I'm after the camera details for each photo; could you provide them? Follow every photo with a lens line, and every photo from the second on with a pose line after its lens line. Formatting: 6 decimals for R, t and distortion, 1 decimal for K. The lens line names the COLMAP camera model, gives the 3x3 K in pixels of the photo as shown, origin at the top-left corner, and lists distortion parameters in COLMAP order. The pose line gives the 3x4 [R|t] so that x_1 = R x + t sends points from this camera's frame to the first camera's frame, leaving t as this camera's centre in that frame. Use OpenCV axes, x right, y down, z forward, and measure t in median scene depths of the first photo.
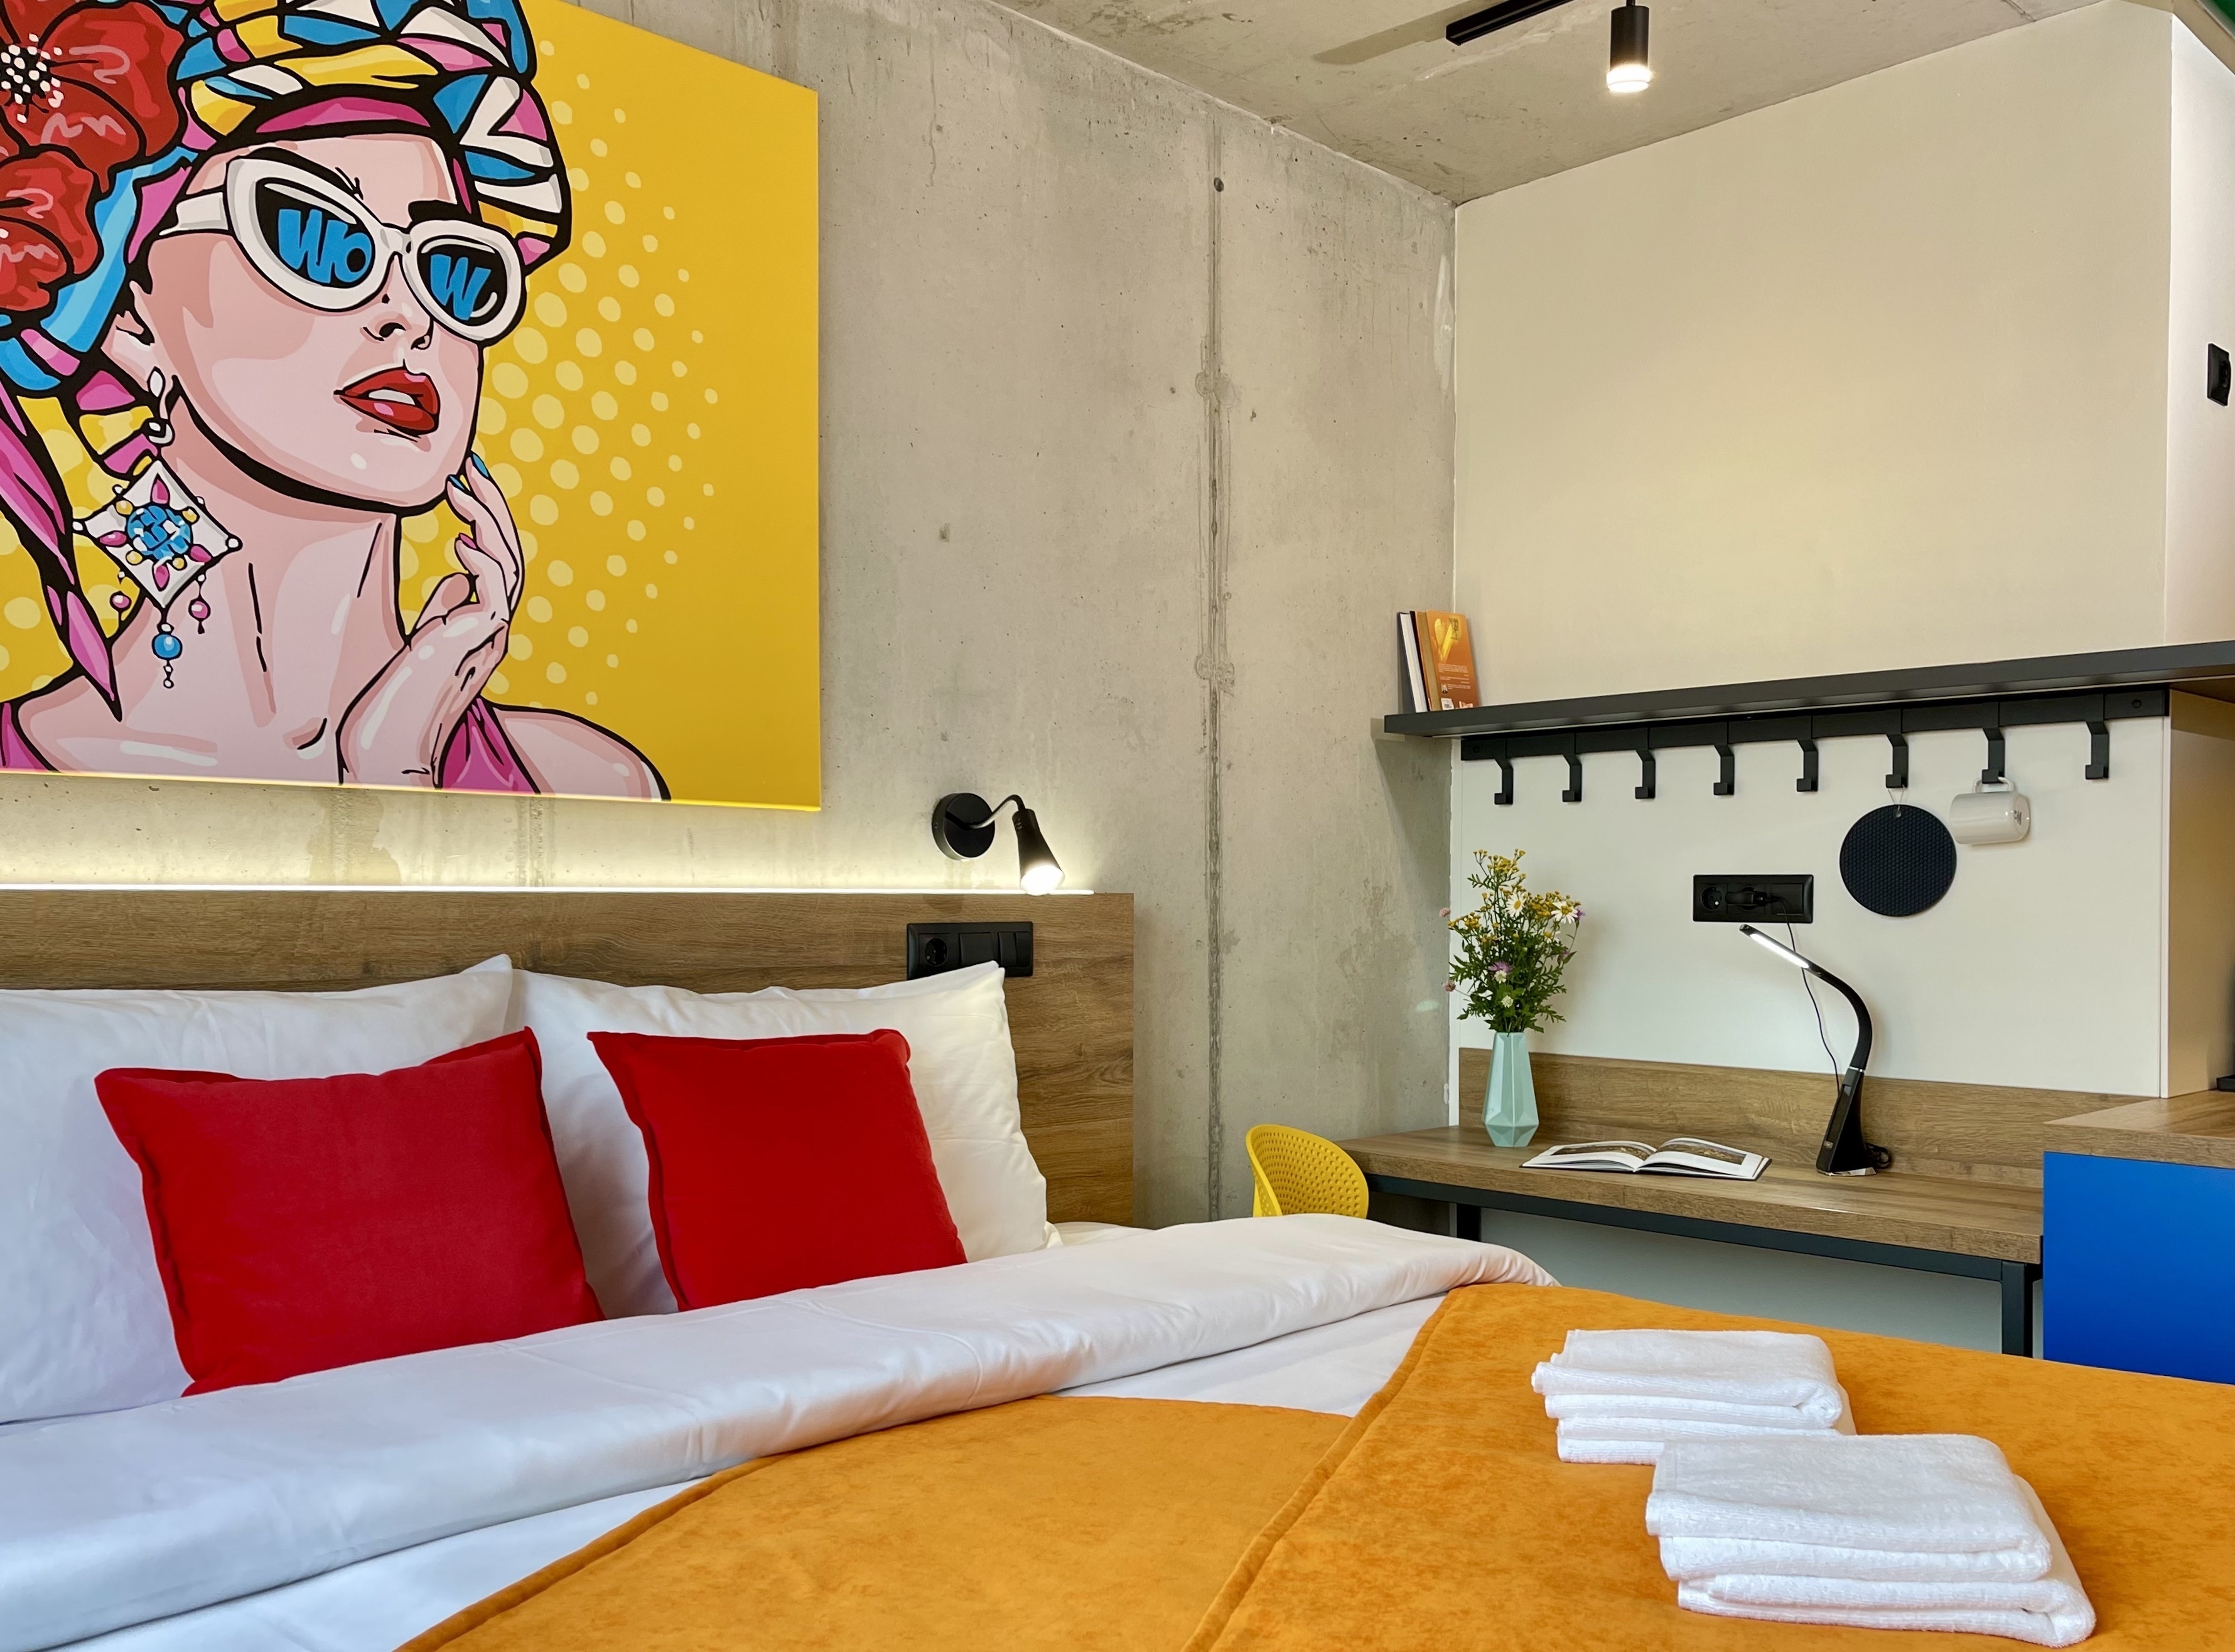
lens RADIAL K [[1819.2, 0, 1189.7], [0, 1819.2, 932.2], [0, 0, 1]] dist [0.059861, -0.074269]
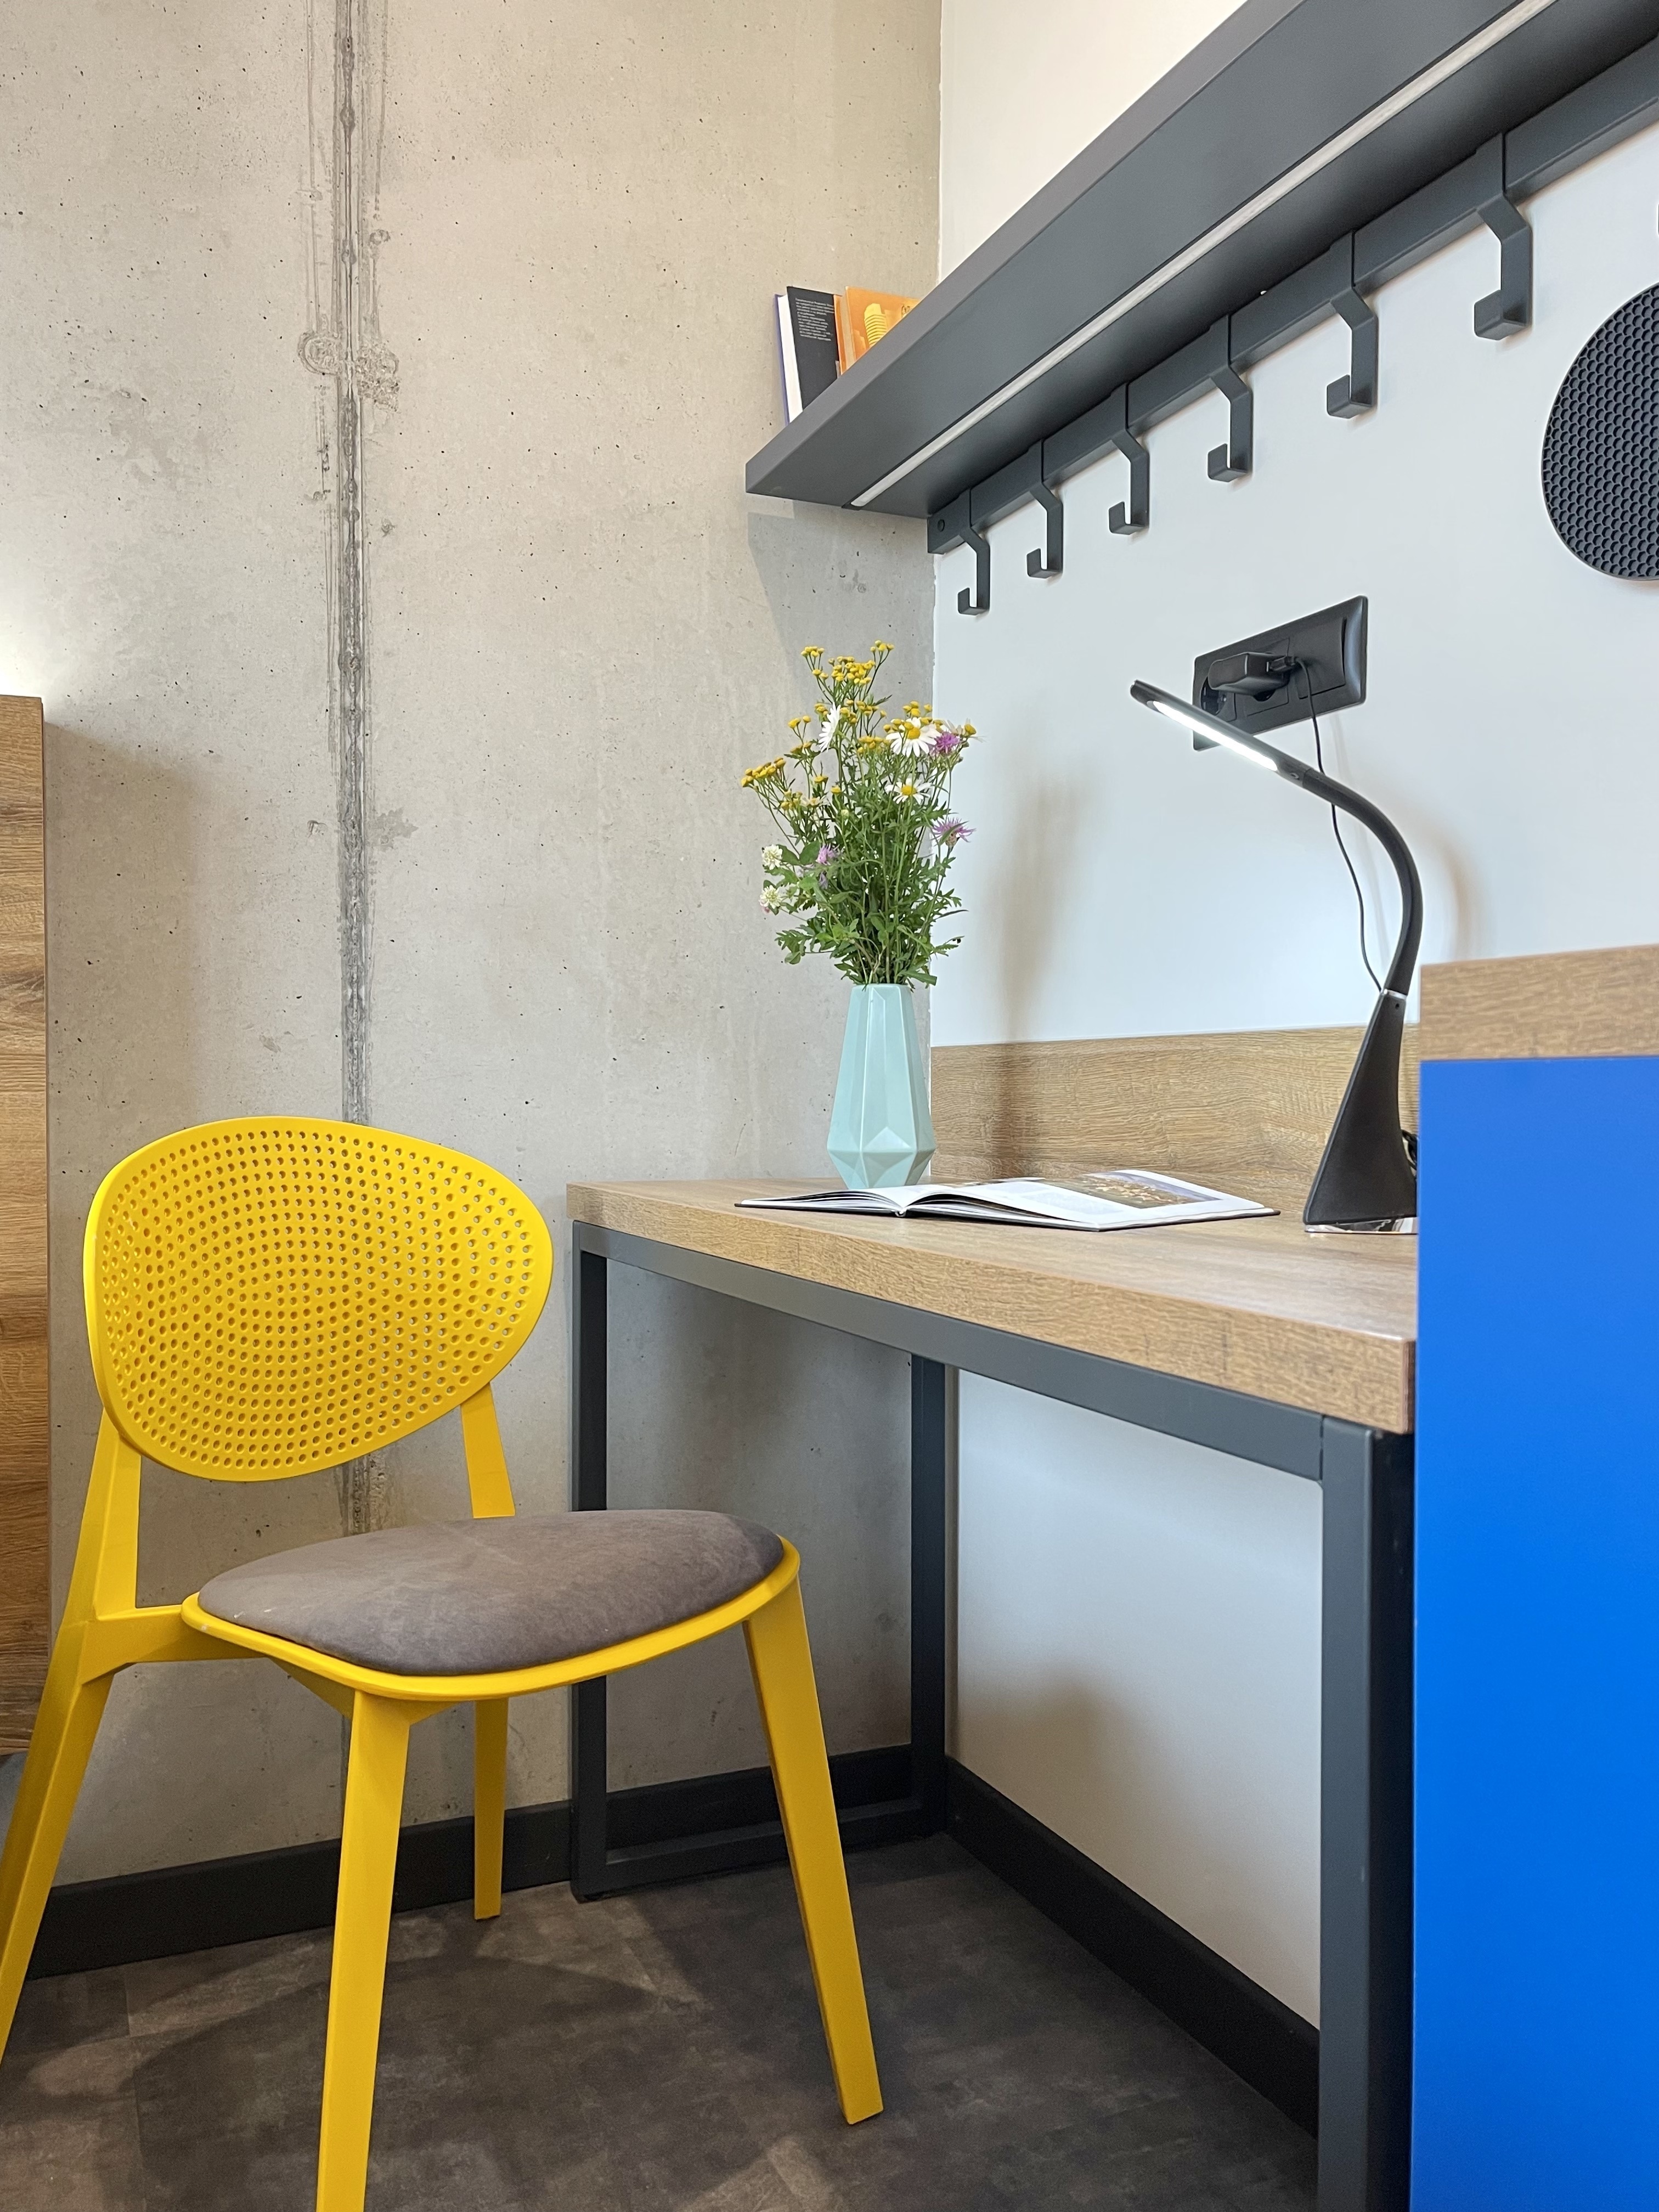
lens RADIAL K [[1729.0, 0, 803.2], [0, 1729.0, 1145.0], [0, 0, 1]] dist [0.036054, -0.059784]
pose [[0.932574, 0.015088, -0.360665, 0.507562], [-0.008316, 0.999759, 0.020321, 0.137192], [0.360884, -0.015951, 0.932474, 0.746958]]
